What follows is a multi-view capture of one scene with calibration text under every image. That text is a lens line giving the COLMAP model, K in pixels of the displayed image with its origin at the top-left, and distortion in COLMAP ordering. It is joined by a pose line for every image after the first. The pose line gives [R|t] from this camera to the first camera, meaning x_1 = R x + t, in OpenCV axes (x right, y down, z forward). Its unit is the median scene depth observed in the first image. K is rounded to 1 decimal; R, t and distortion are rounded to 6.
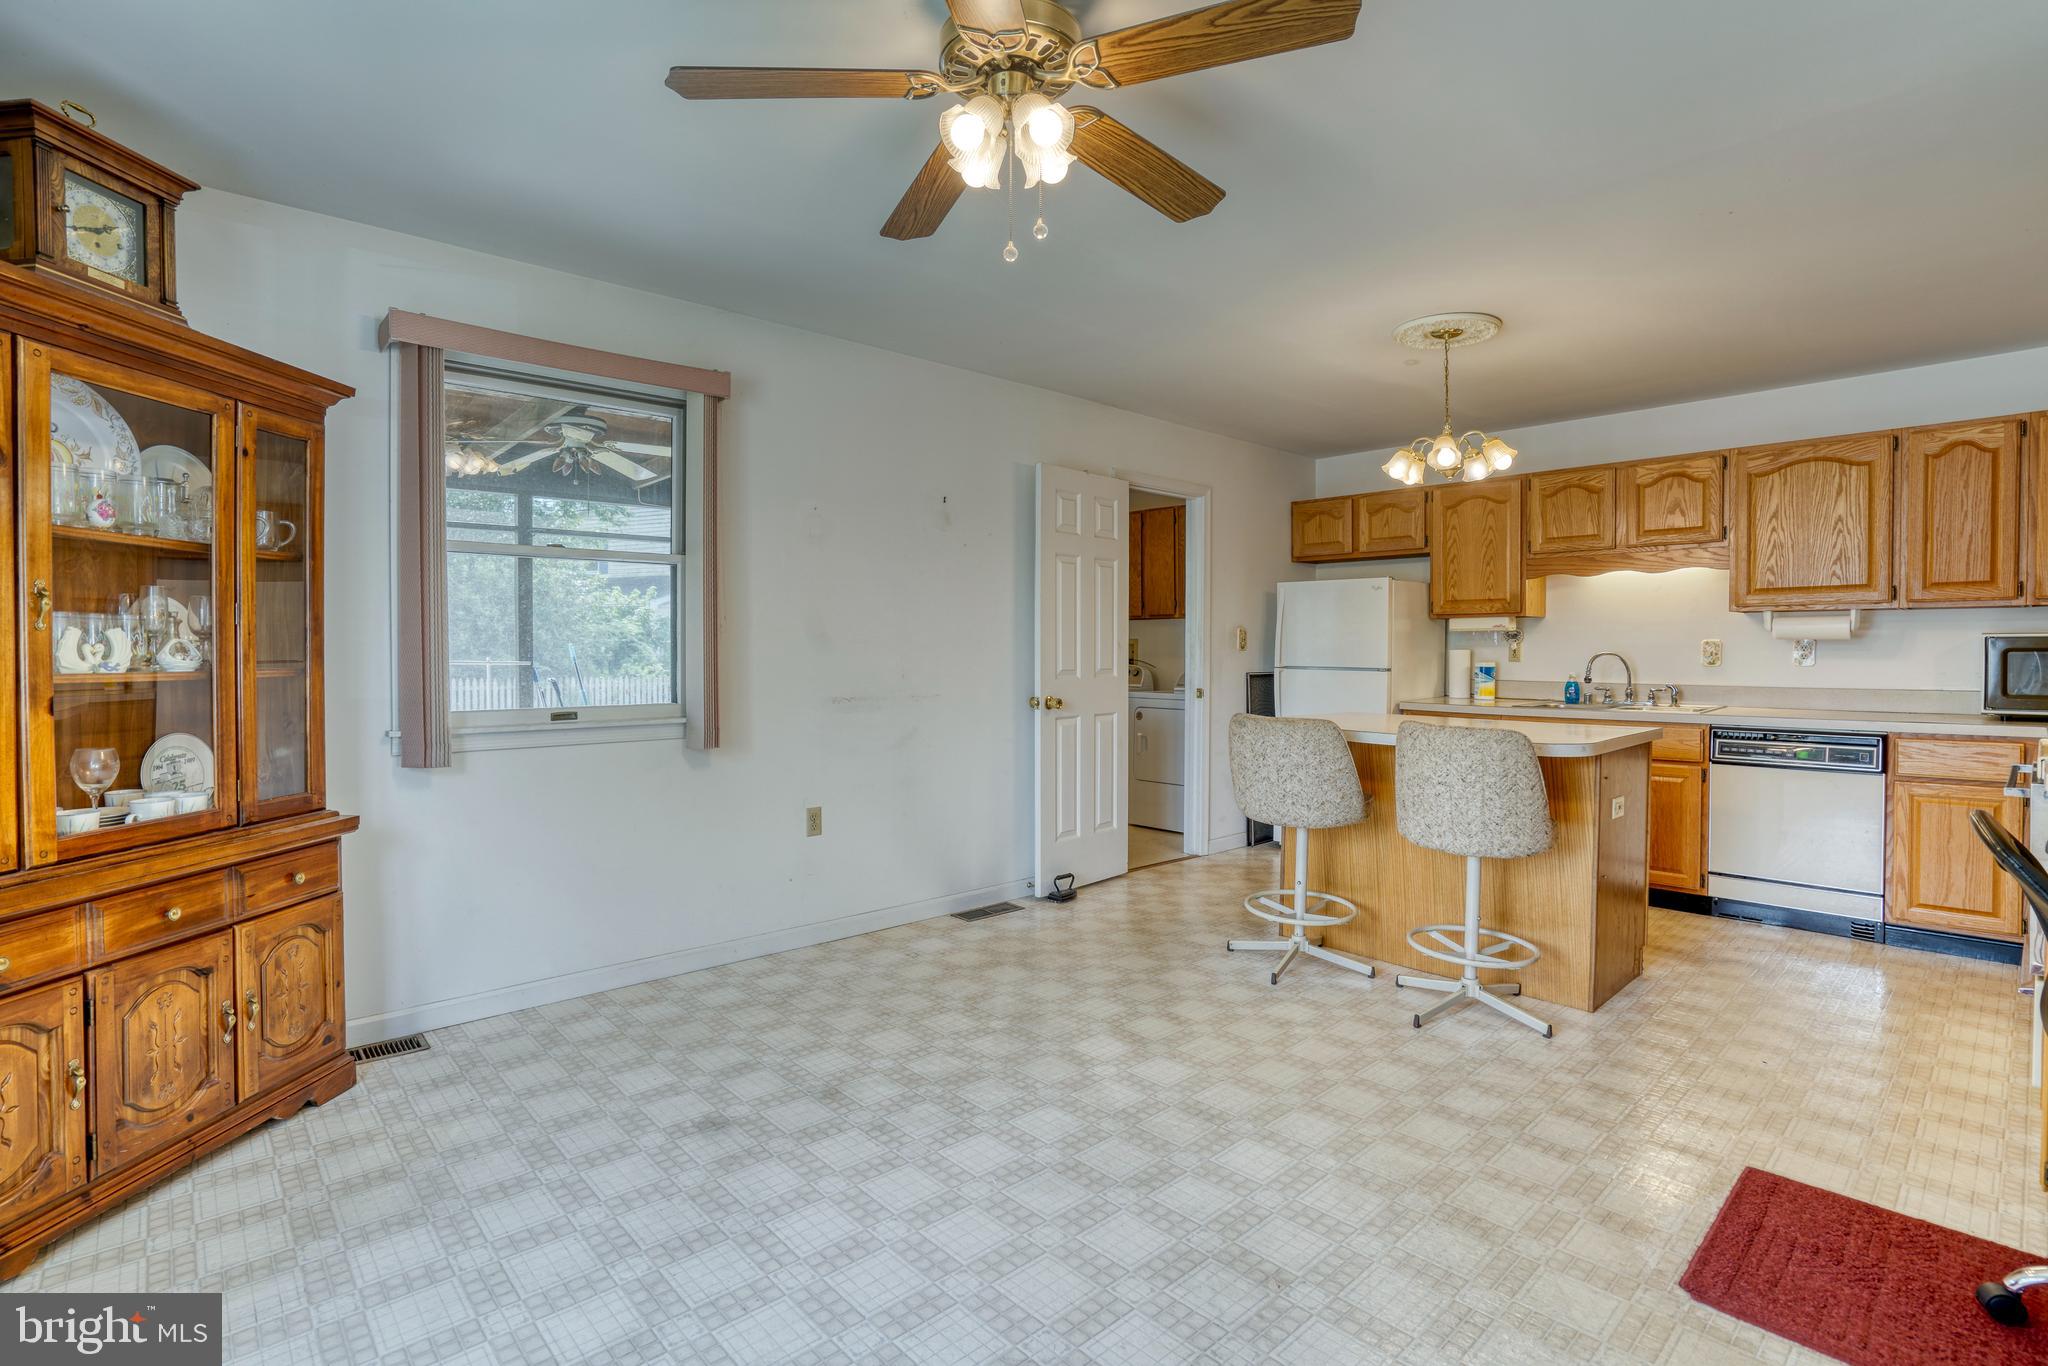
lens RADIAL K [[957.6, 0, 1021.0], [0, 957.6, 668.6], [0, 0, 1]] dist [-0.053851, 0.019984]
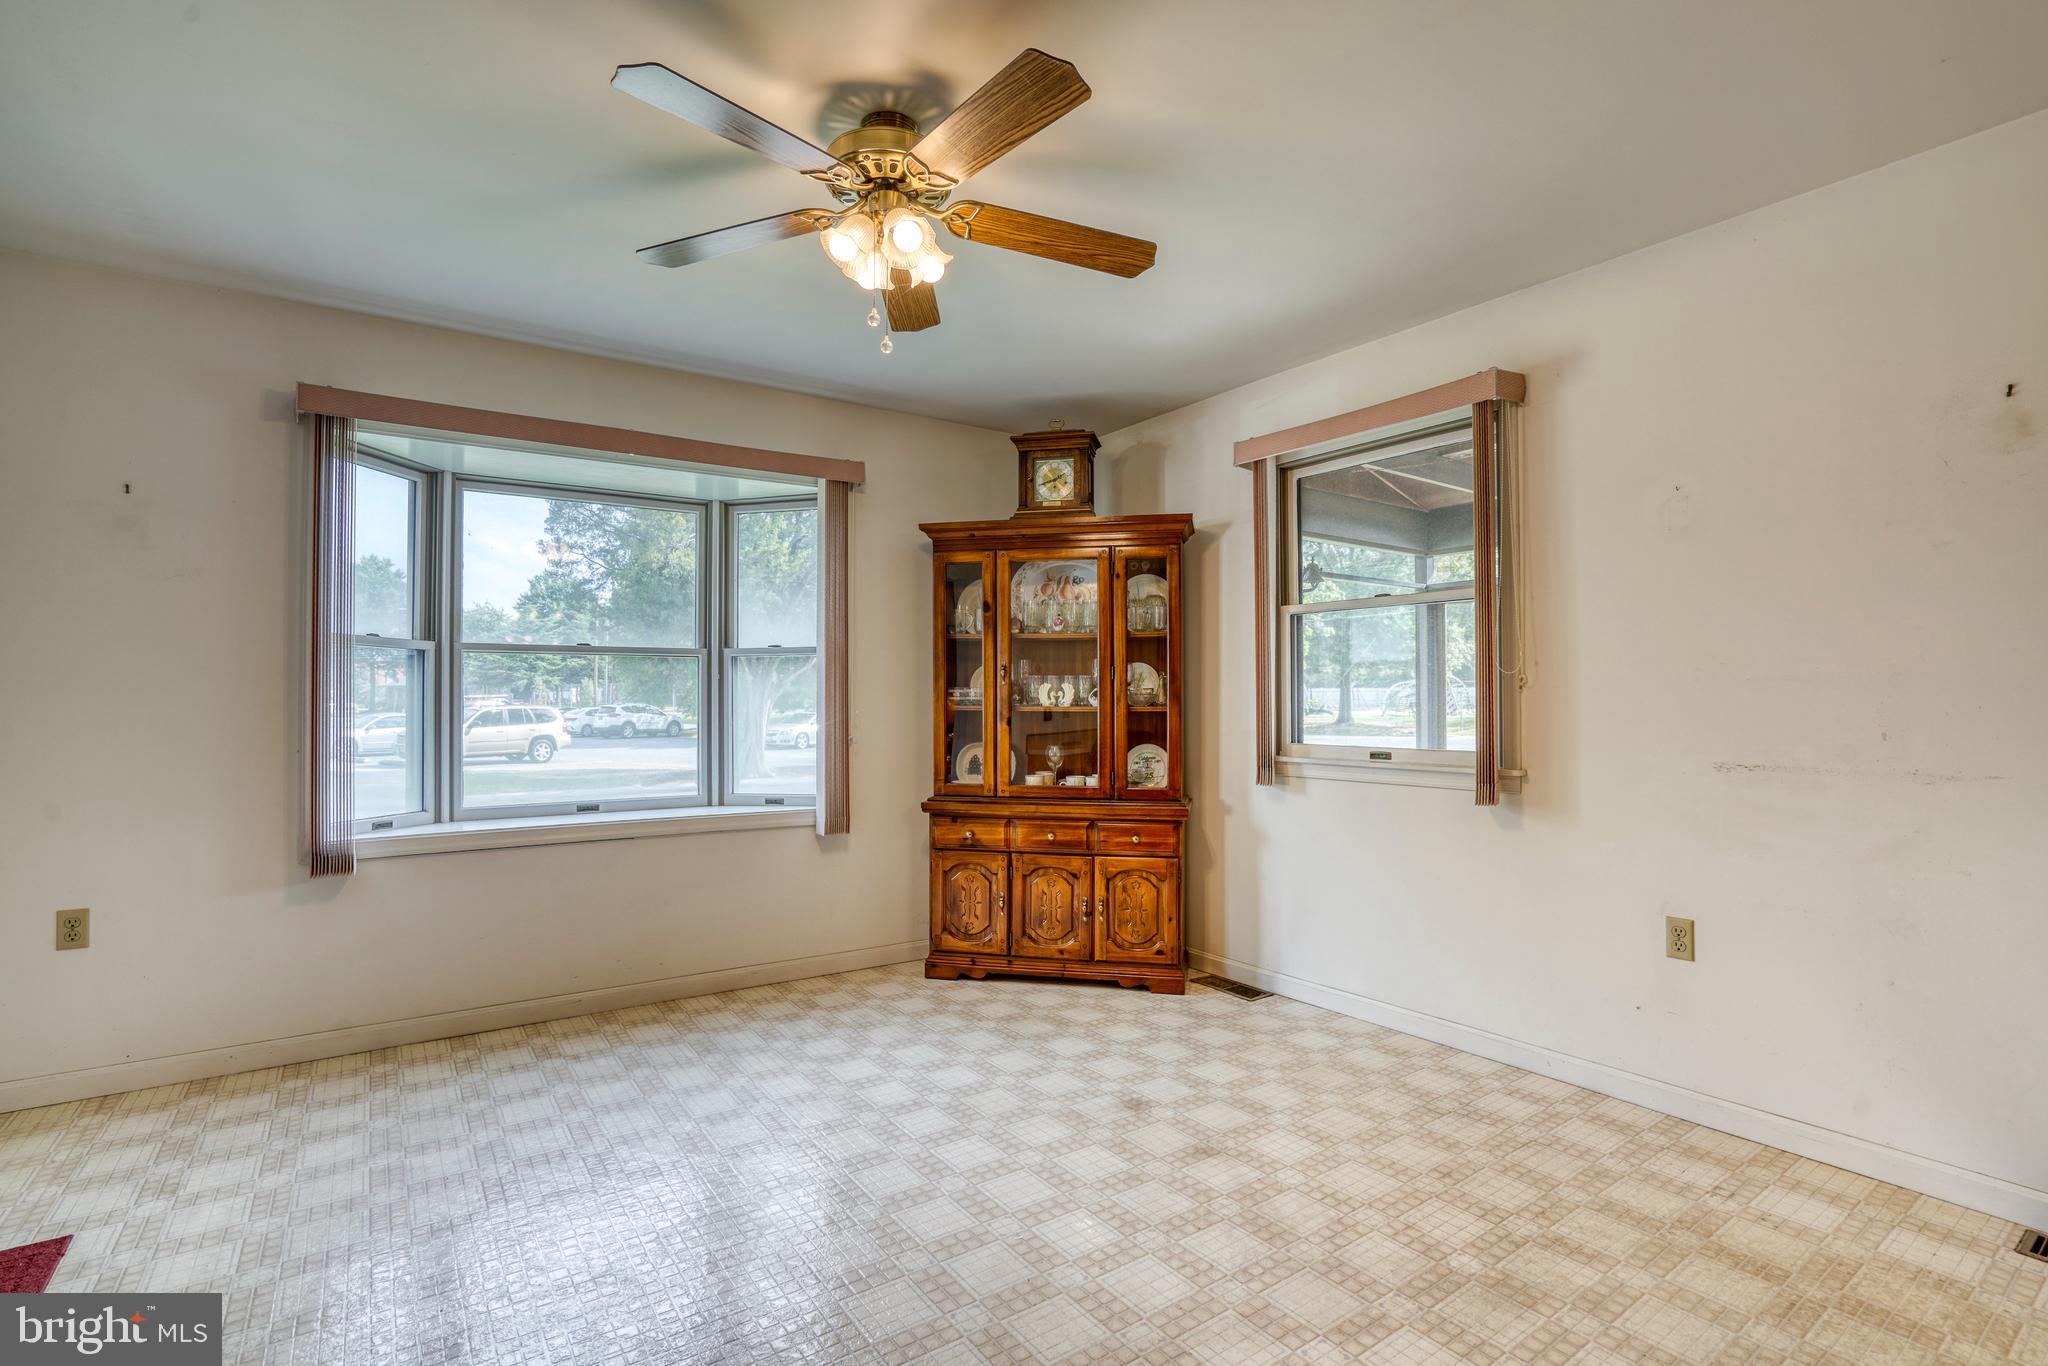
lens RADIAL K [[957.6, 0, 1025.1], [0, 957.6, 682.0], [0, 0, 1]] dist [-0.053851, 0.019984]
pose [[-0.120440, -0.013936, -0.992623, 0.486662], [-0.014306, 0.999822, -0.012302, -0.010429], [0.992618, 0.012719, -0.120618, 0.572148]]
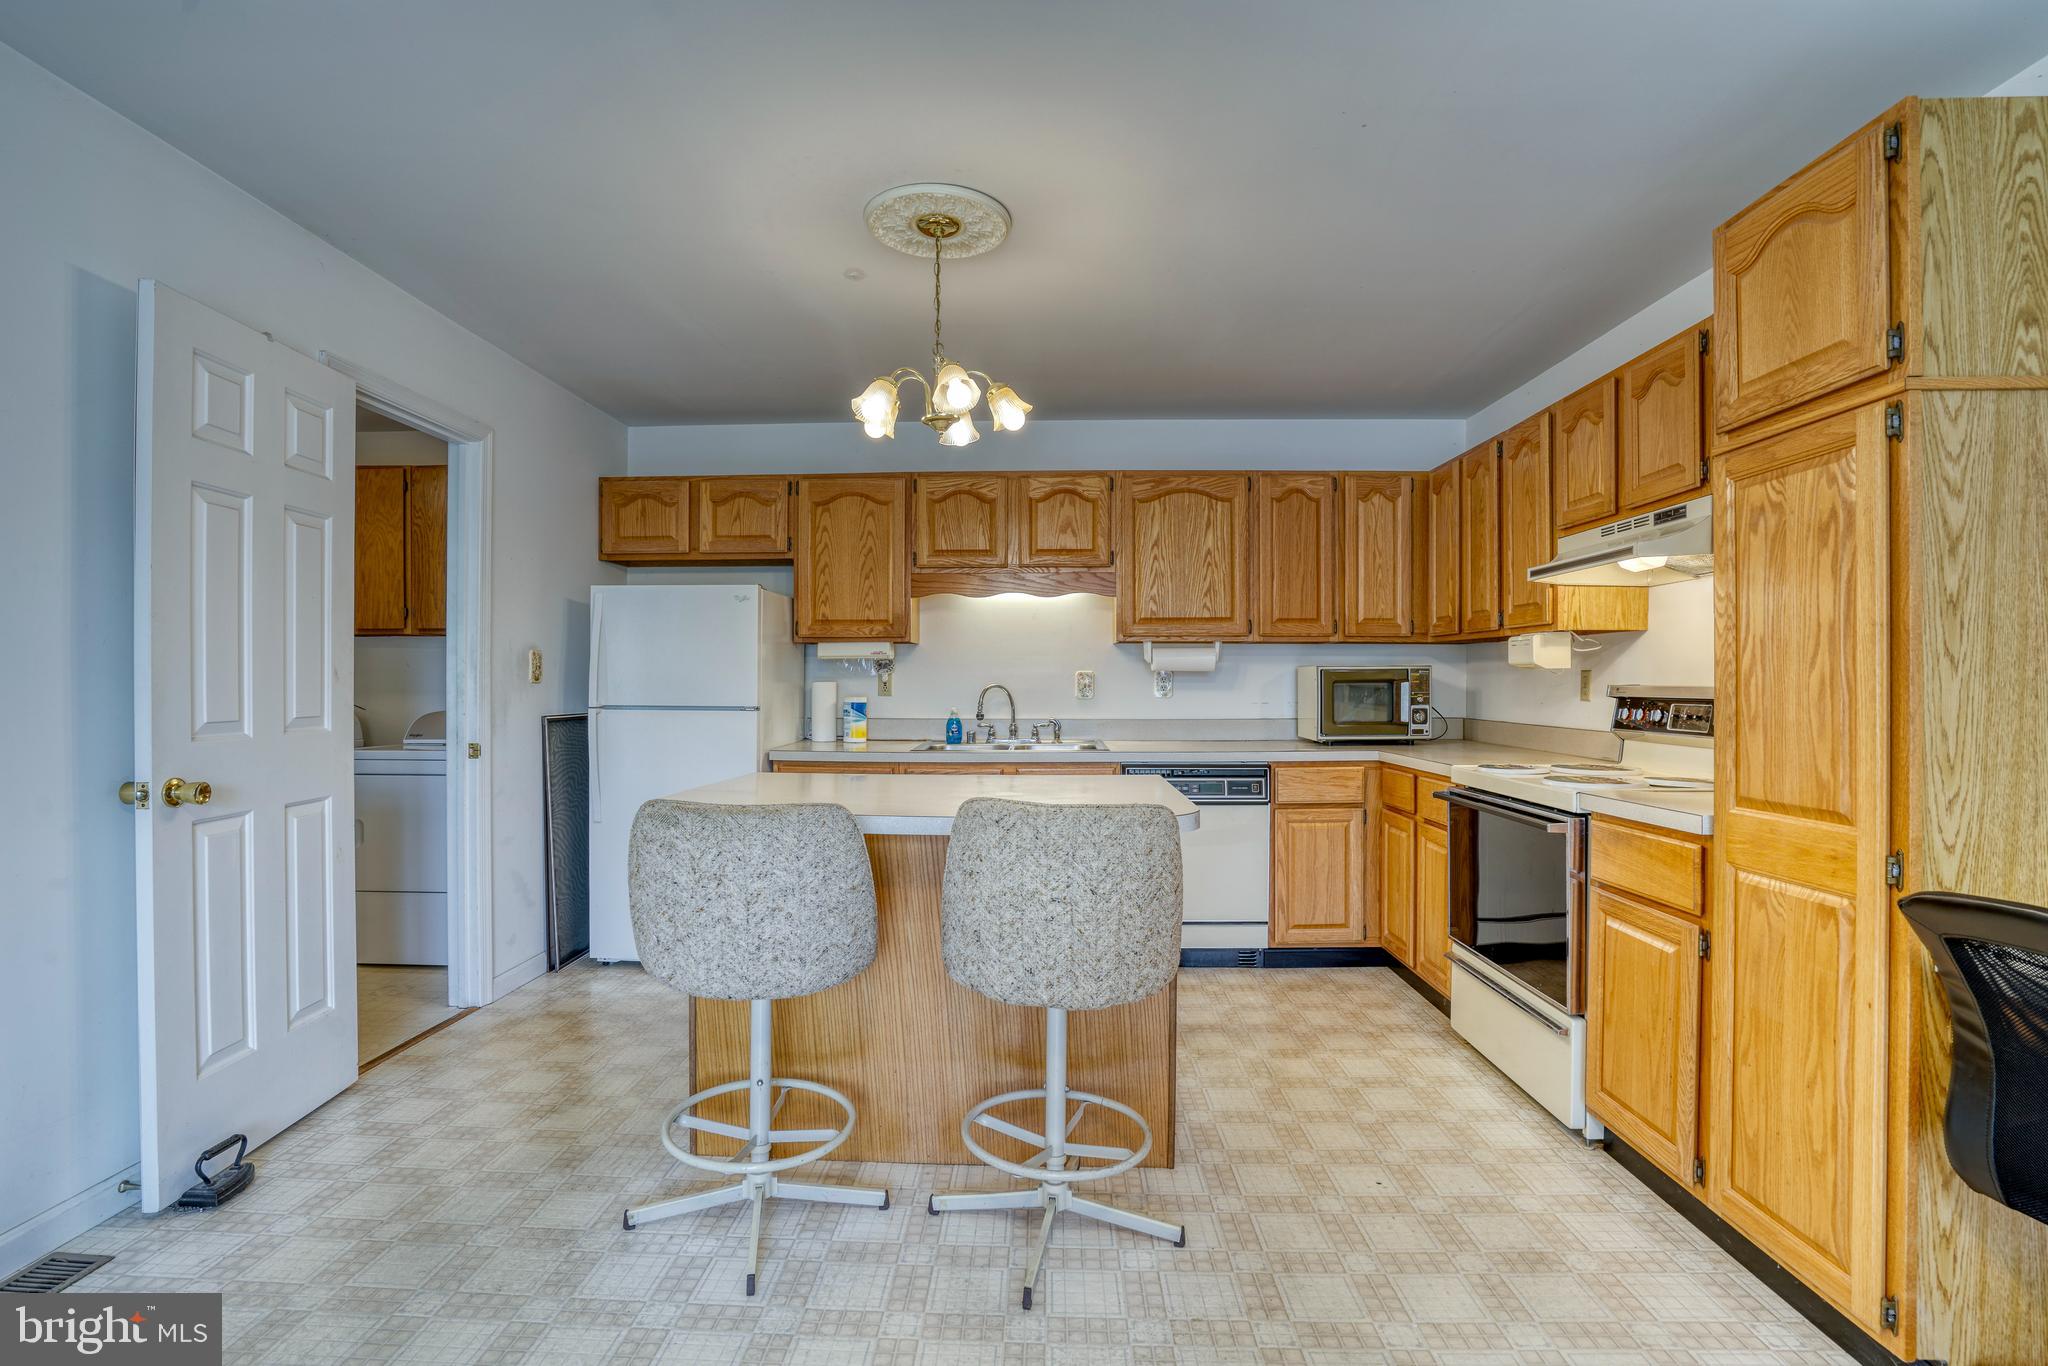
lens RADIAL K [[957.6, 0, 1019.0], [0, 957.6, 688.2], [0, 0, 1]] dist [-0.053851, 0.019984]
pose [[0.702561, -0.003874, 0.711613, -0.004544], [0.014683, 0.999851, -0.009053, -0.006337], [-0.711472, 0.016809, 0.702514, 0.417932]]
